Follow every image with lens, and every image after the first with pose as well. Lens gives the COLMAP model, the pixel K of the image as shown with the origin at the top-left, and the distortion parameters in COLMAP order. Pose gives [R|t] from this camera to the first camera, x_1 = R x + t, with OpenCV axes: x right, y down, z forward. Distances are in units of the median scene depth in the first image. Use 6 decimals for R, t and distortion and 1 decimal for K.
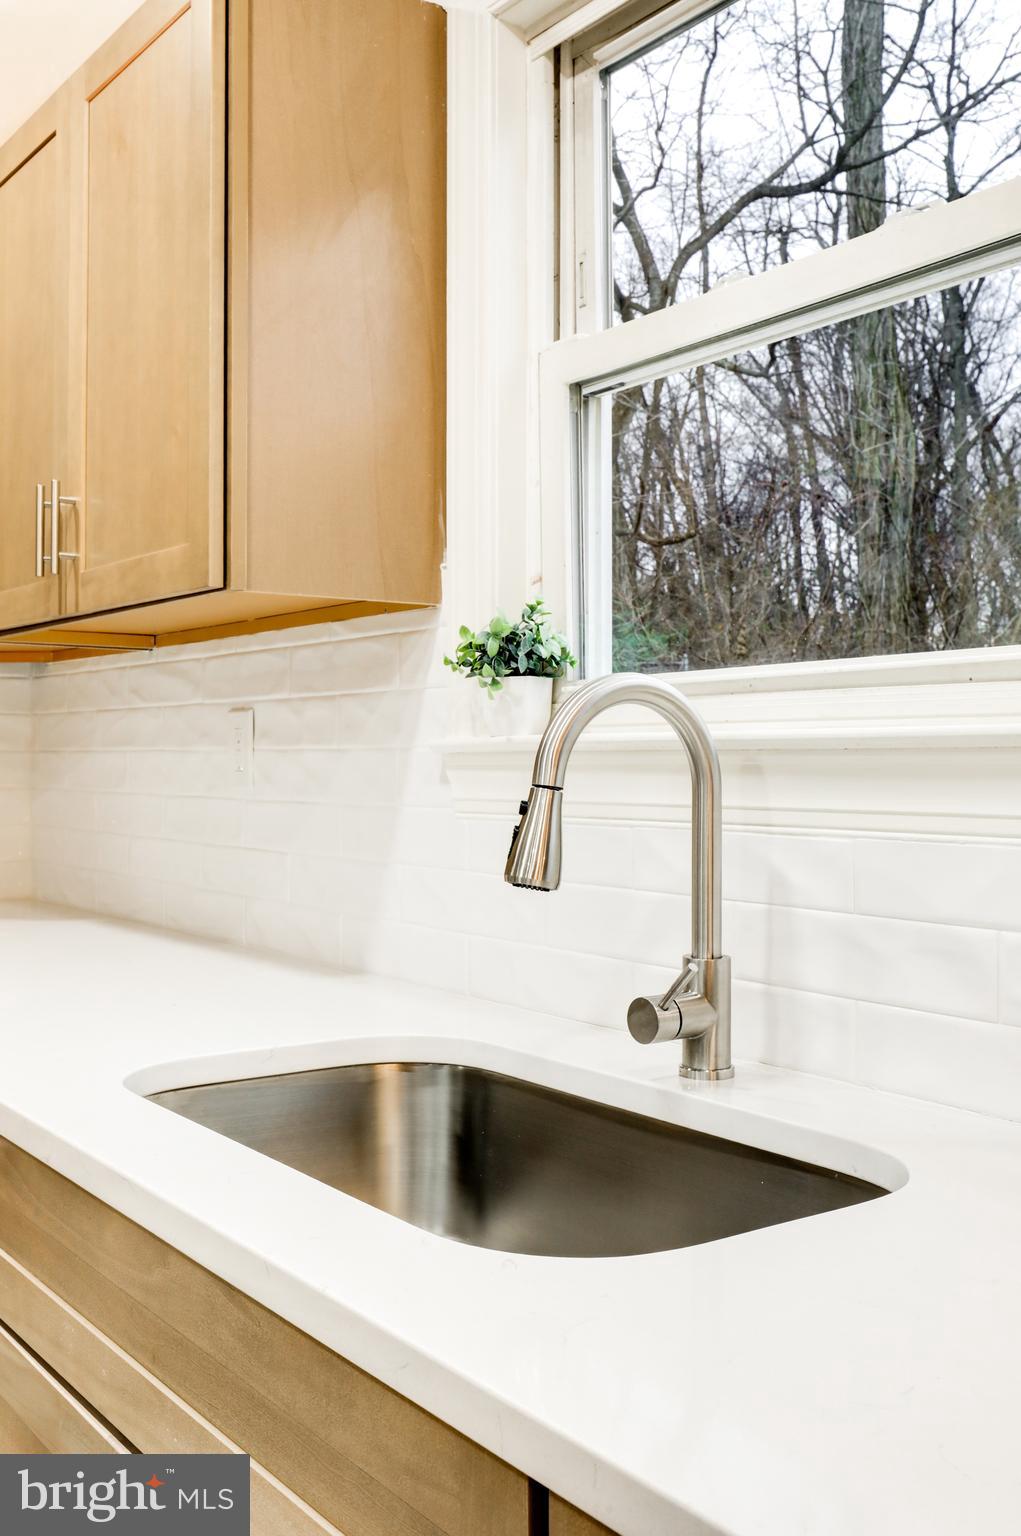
lens RADIAL K [[1496.6, 0, 509.1], [0, 1496.6, 731.3], [0, 0, 1]] dist [-0.007815, -0.004041]
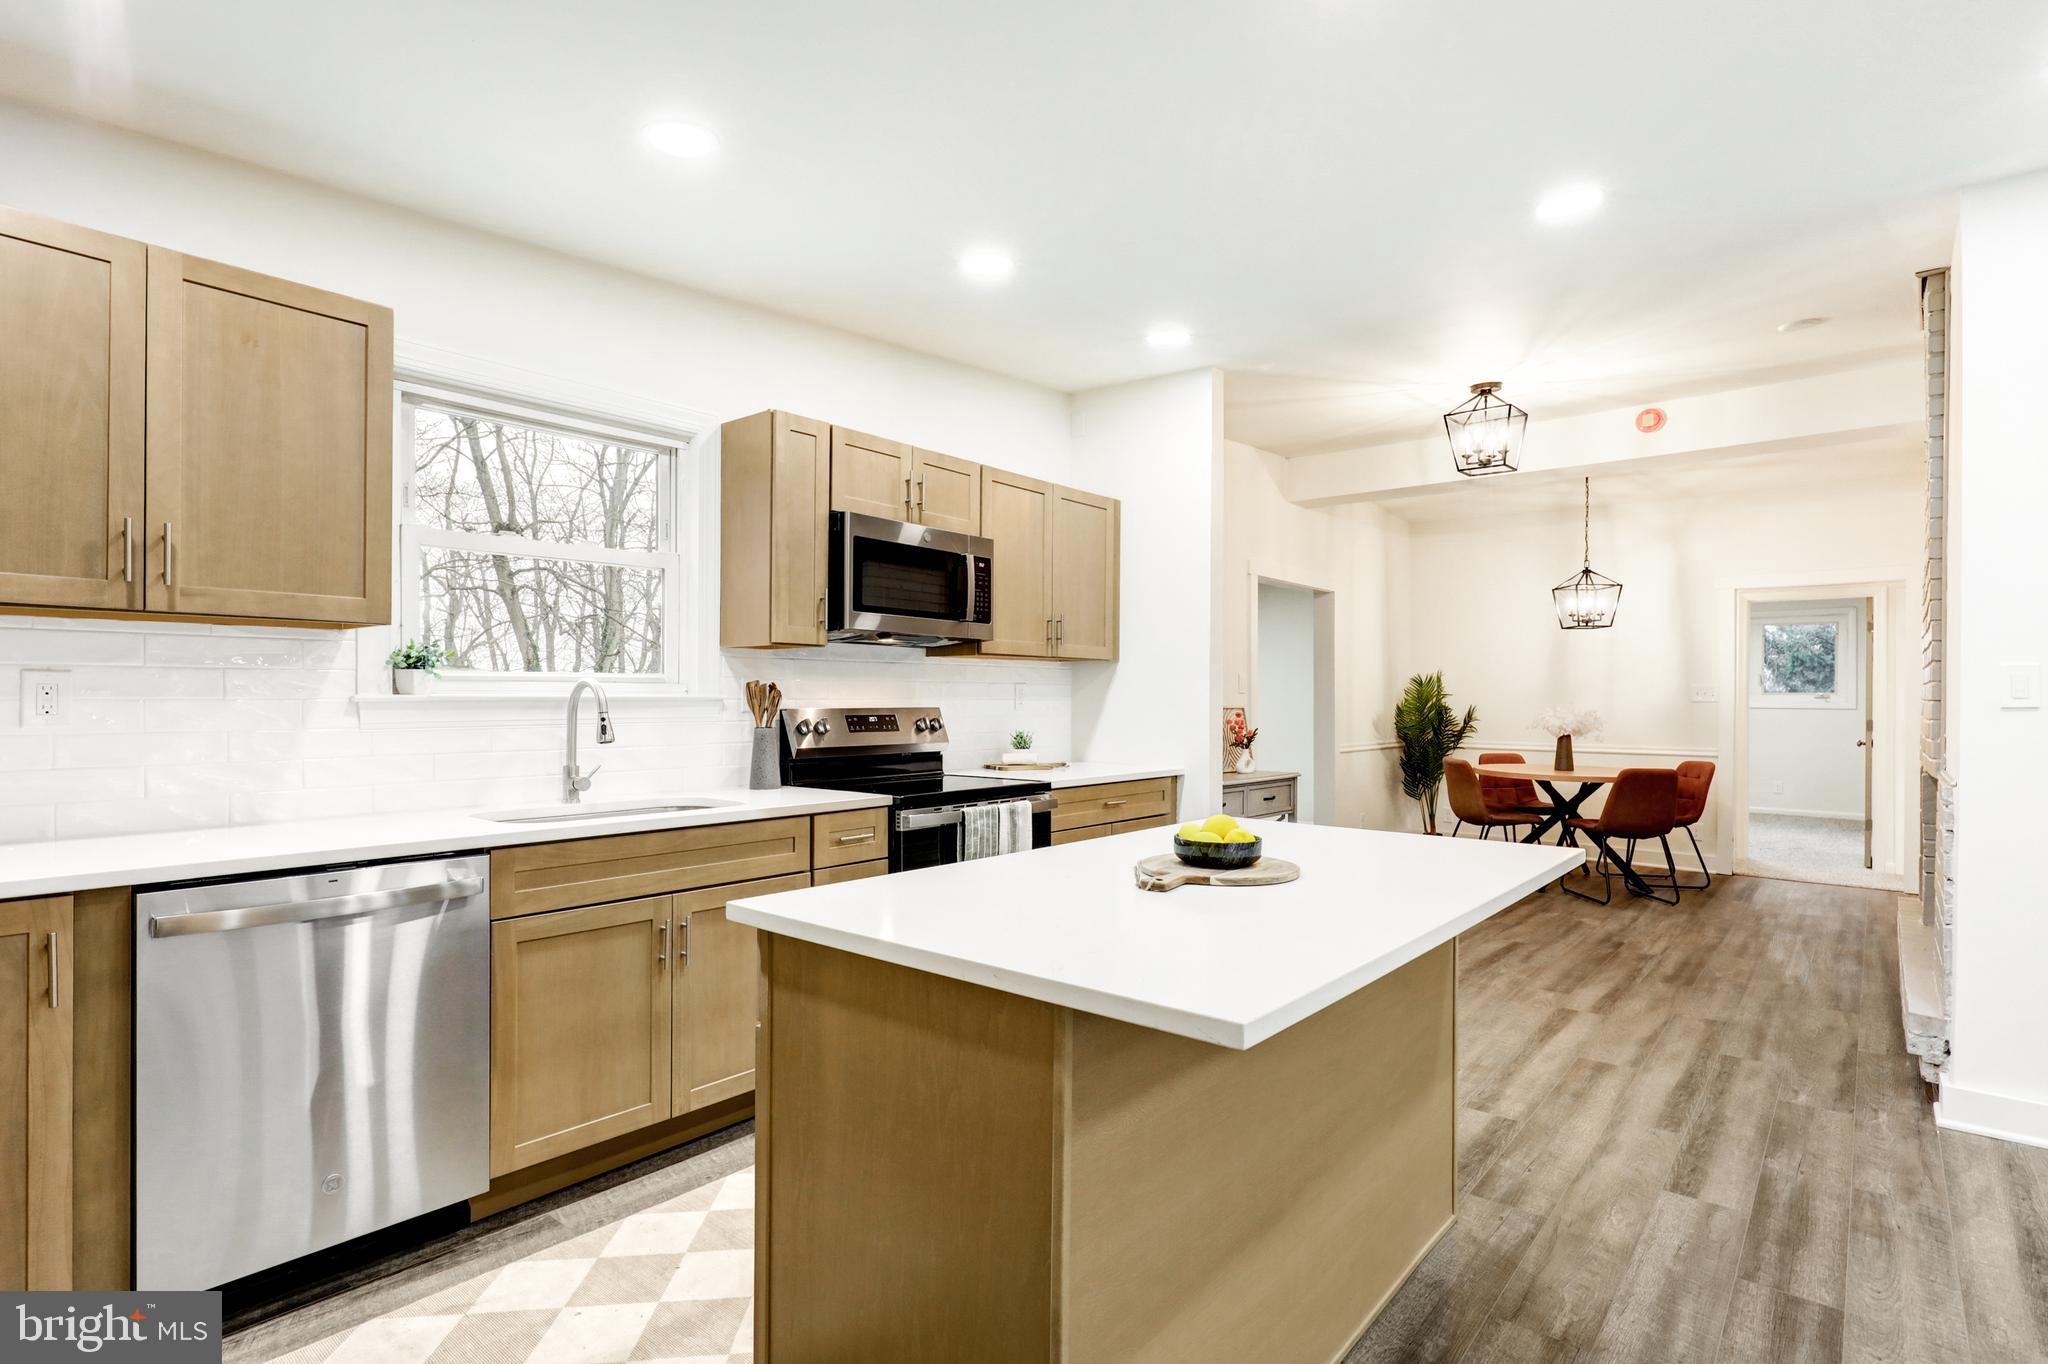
lens RADIAL K [[1016.4, 0, 1028.4], [0, 1016.4, 696.4], [0, 0, 1]] dist [0.002606, -0.000414]
pose [[-0.240054, -0.002515, 0.970756, -1.783039], [-0.023096, 0.999728, -0.003121, -0.010821], [-0.970485, -0.023169, -0.240047, 0.465810]]
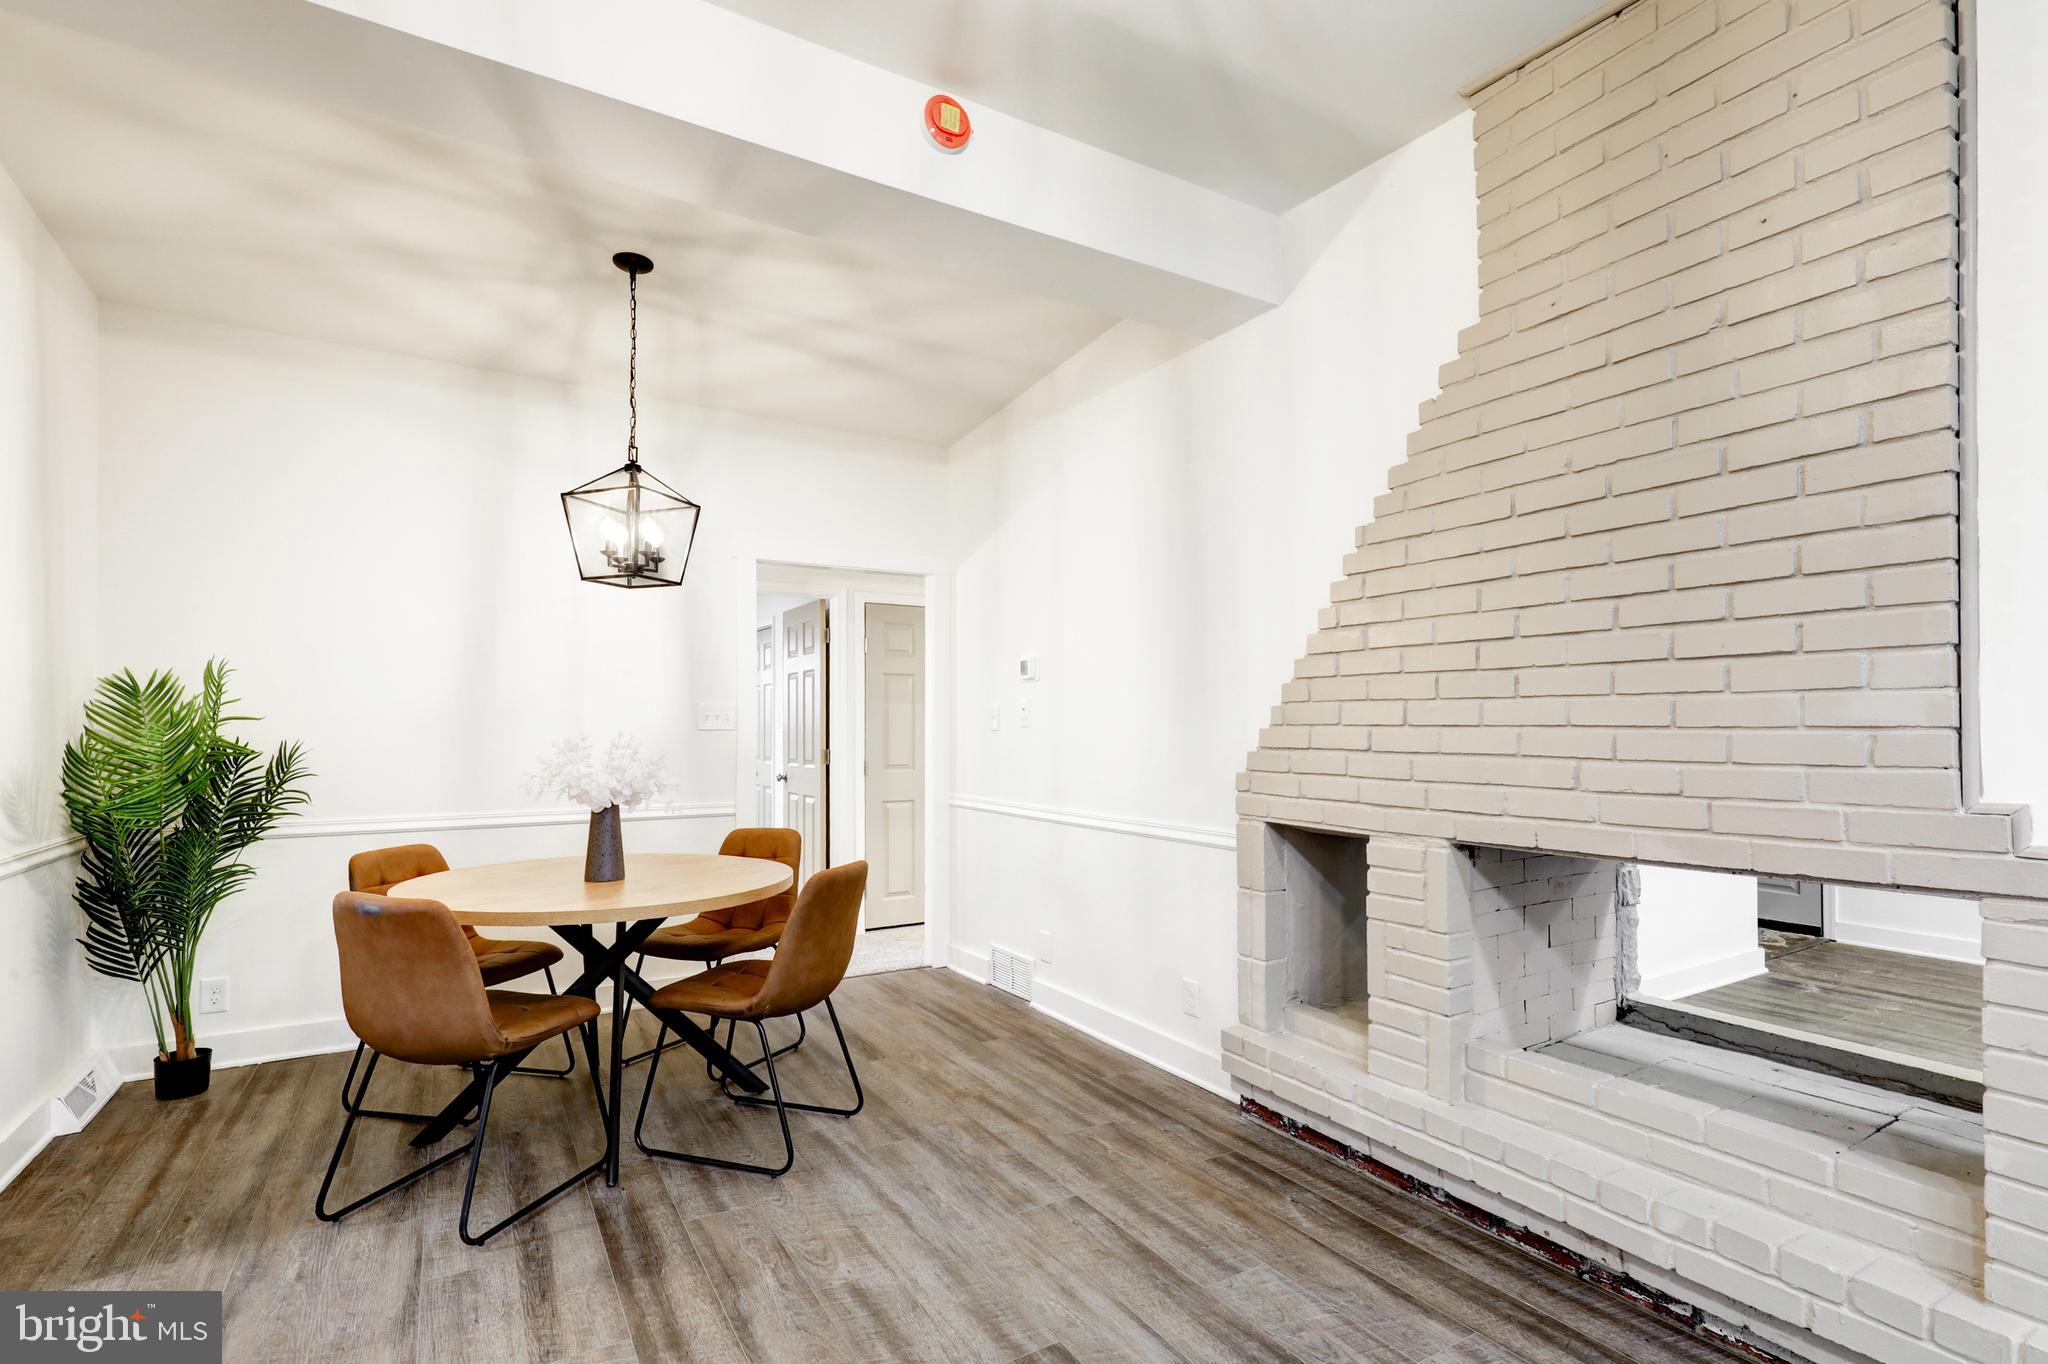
lens RADIAL K [[954.7, 0, 1016.3], [0, 954.7, 714.3], [0, 0, 1]] dist [0.000638, 0.000391]
pose [[-0.995546, 0.000865, 0.094275, 0.628025], [-0.001850, 0.999586, -0.028704, -0.035944], [-0.094261, -0.028751, -0.995132, -0.835541]]
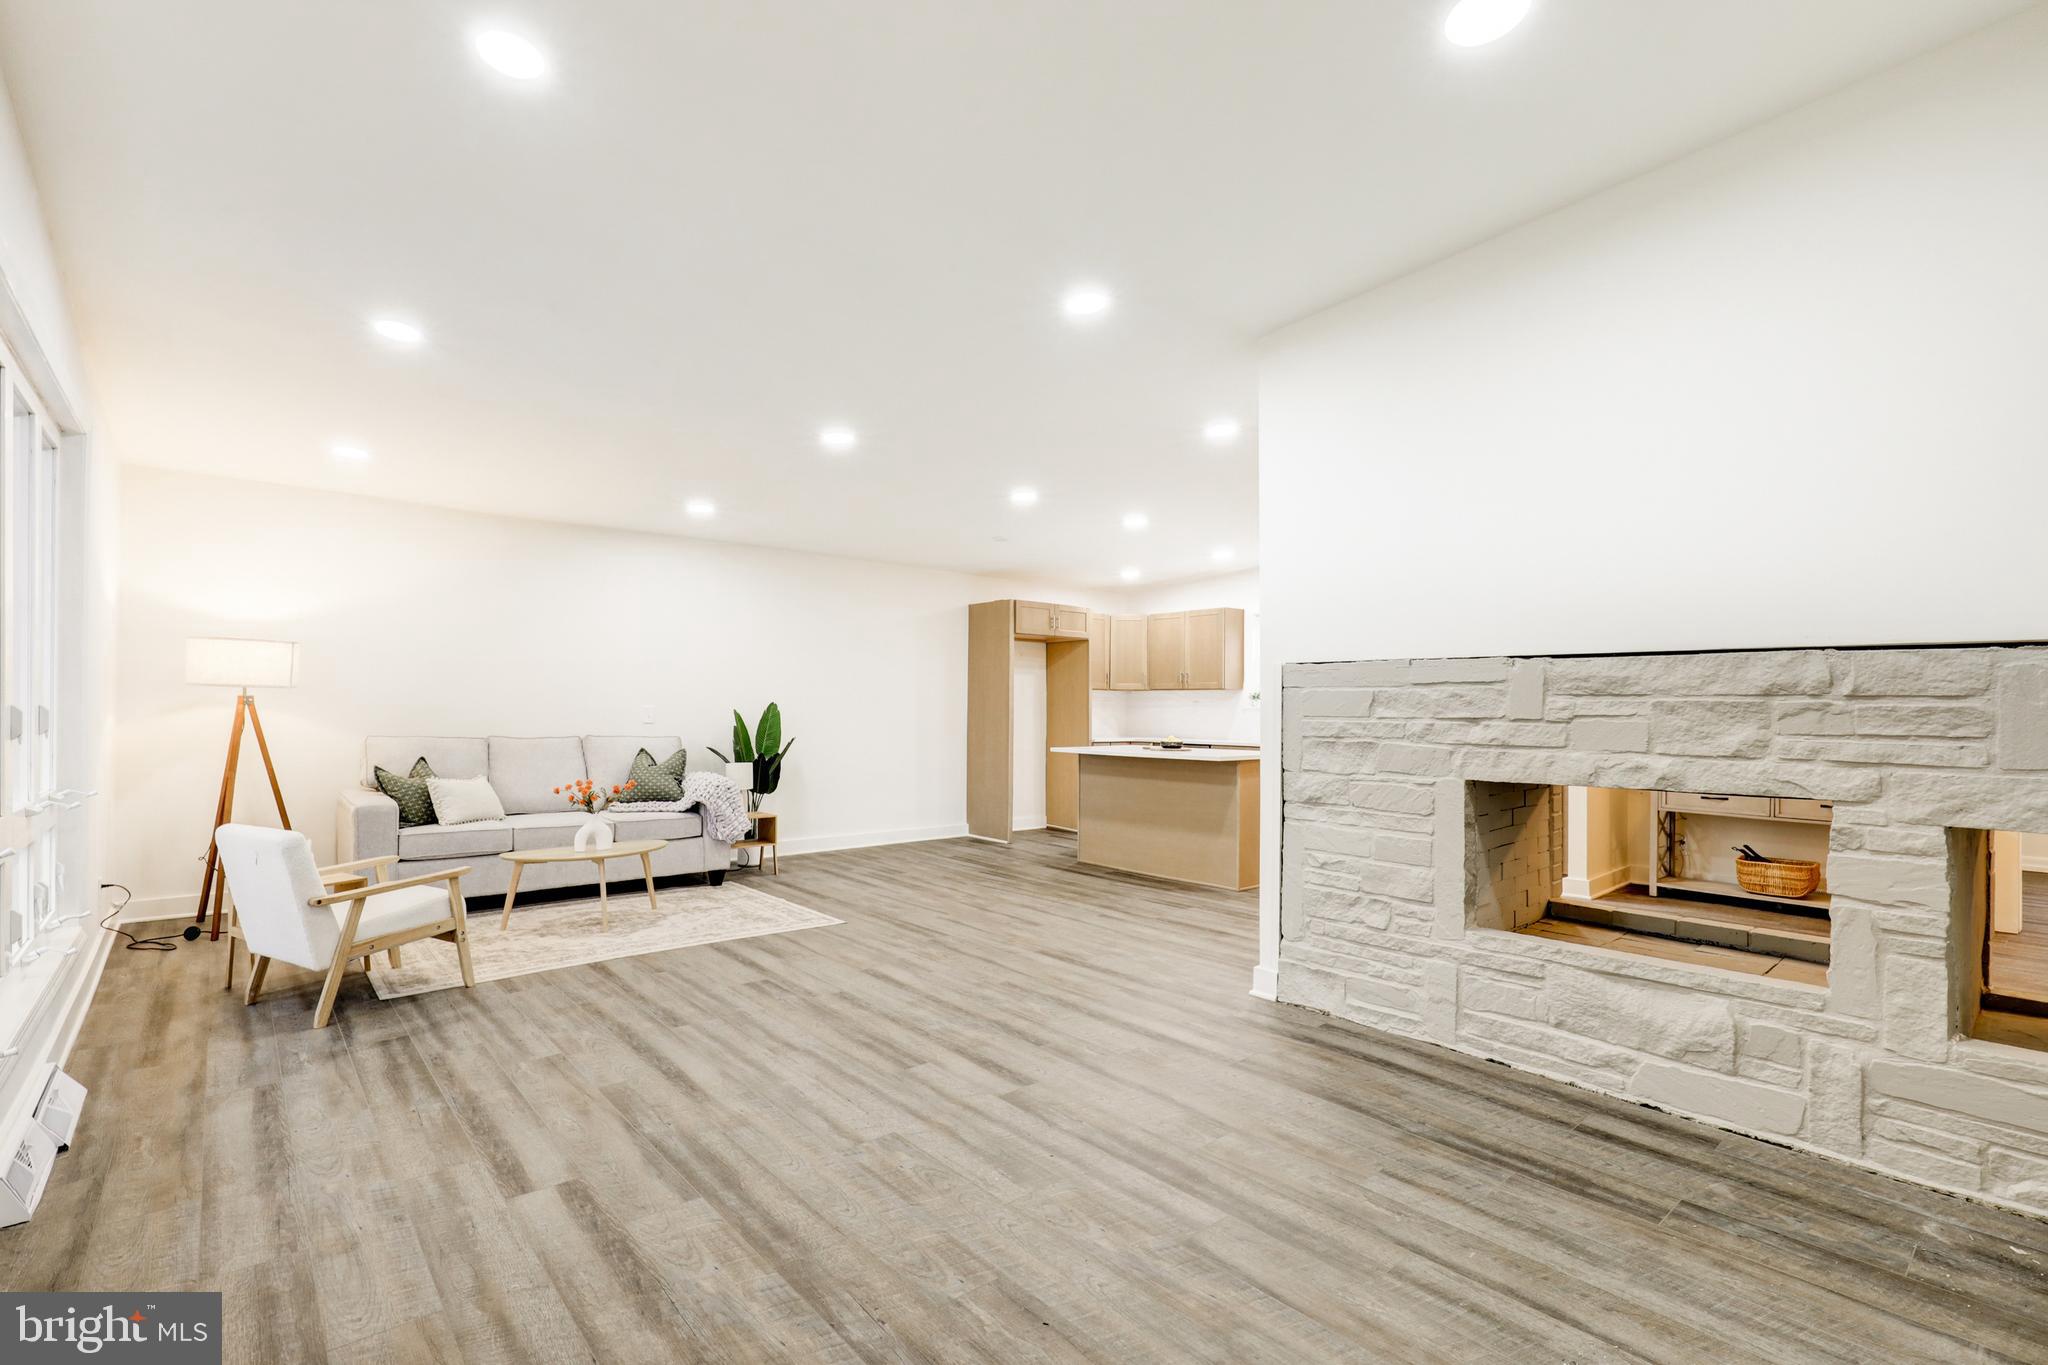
lens RADIAL K [[934.5, 0, 1021.1], [0, 934.5, 692.8], [0, 0, 1]] dist [-0.000276, 0.000006]
pose [[0.997097, 0.007365, 0.075790, -1.669825], [-0.007302, 0.999973, -0.001110, -0.059302], [-0.075796, 0.000553, 0.997123, -3.976096]]
